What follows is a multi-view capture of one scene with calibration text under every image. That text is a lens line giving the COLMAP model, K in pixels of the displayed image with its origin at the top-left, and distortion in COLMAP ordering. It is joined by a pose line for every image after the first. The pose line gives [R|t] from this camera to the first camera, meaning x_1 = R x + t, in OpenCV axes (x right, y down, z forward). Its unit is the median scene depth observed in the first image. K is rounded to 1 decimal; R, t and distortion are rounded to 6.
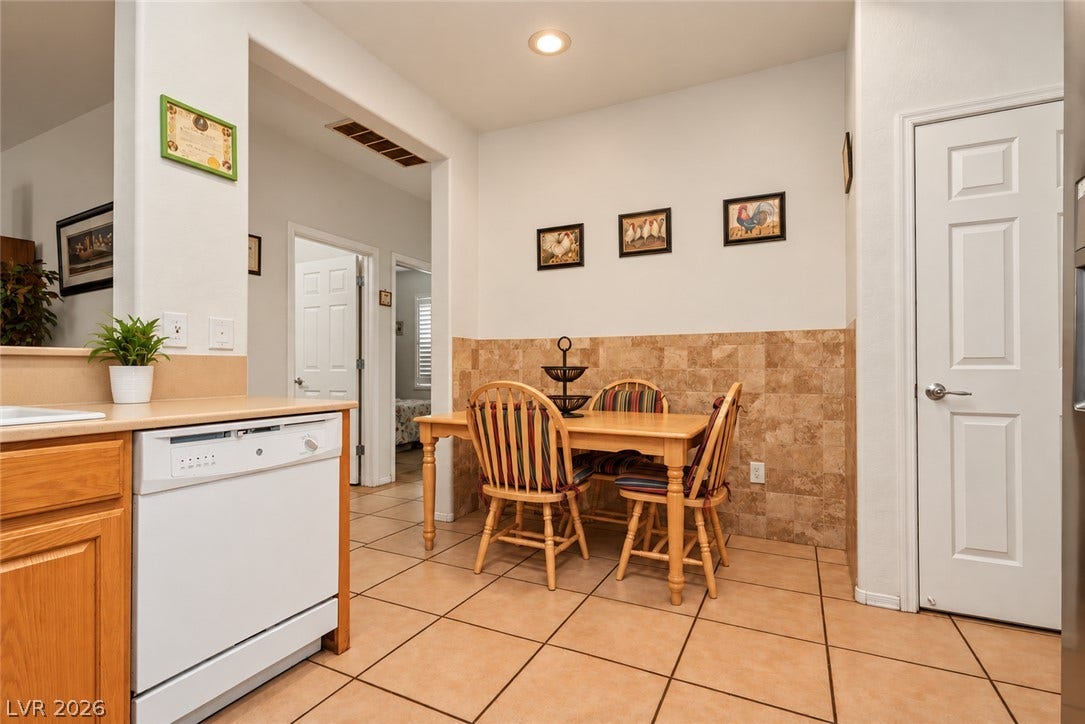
lens RADIAL K [[522.1, 0, 536.9], [0, 522.1, 367.7], [0, 0, 1]] dist [0.007453, -0.000461]
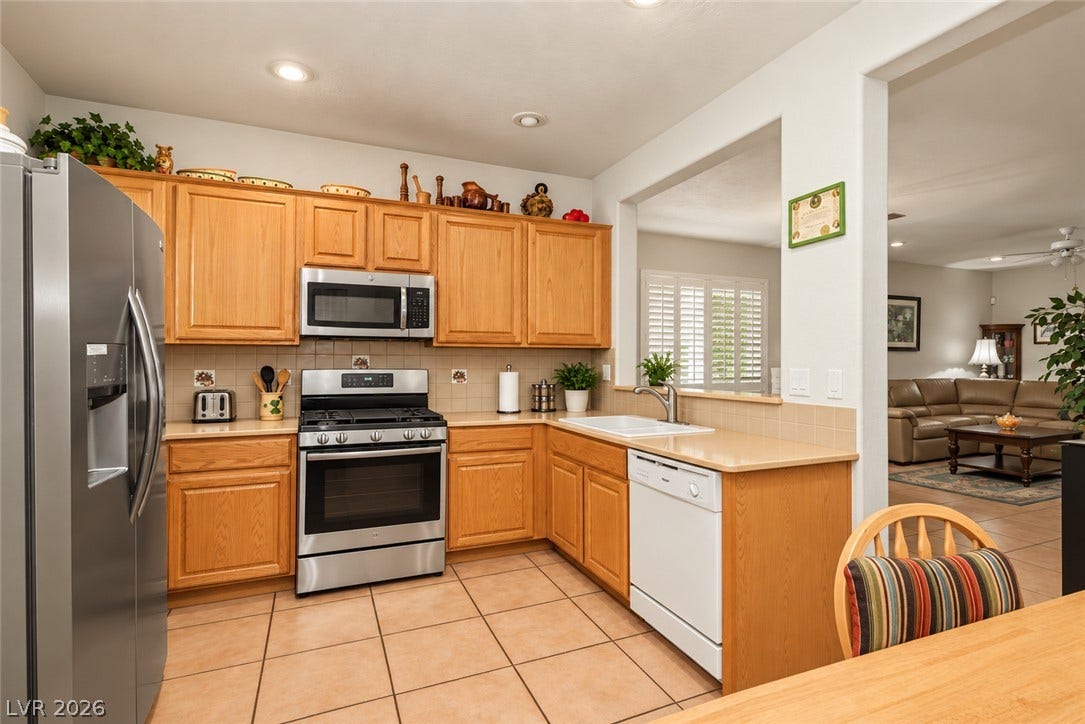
lens RADIAL K [[522.1, 0, 551.4], [0, 522.1, 357.9], [0, 0, 1]] dist [0.007453, -0.000461]
pose [[-0.640670, -0.002692, -0.767812, 0.596733], [0.006901, 0.999933, -0.009265, -0.127113], [0.767785, -0.011234, -0.640609, 1.315547]]
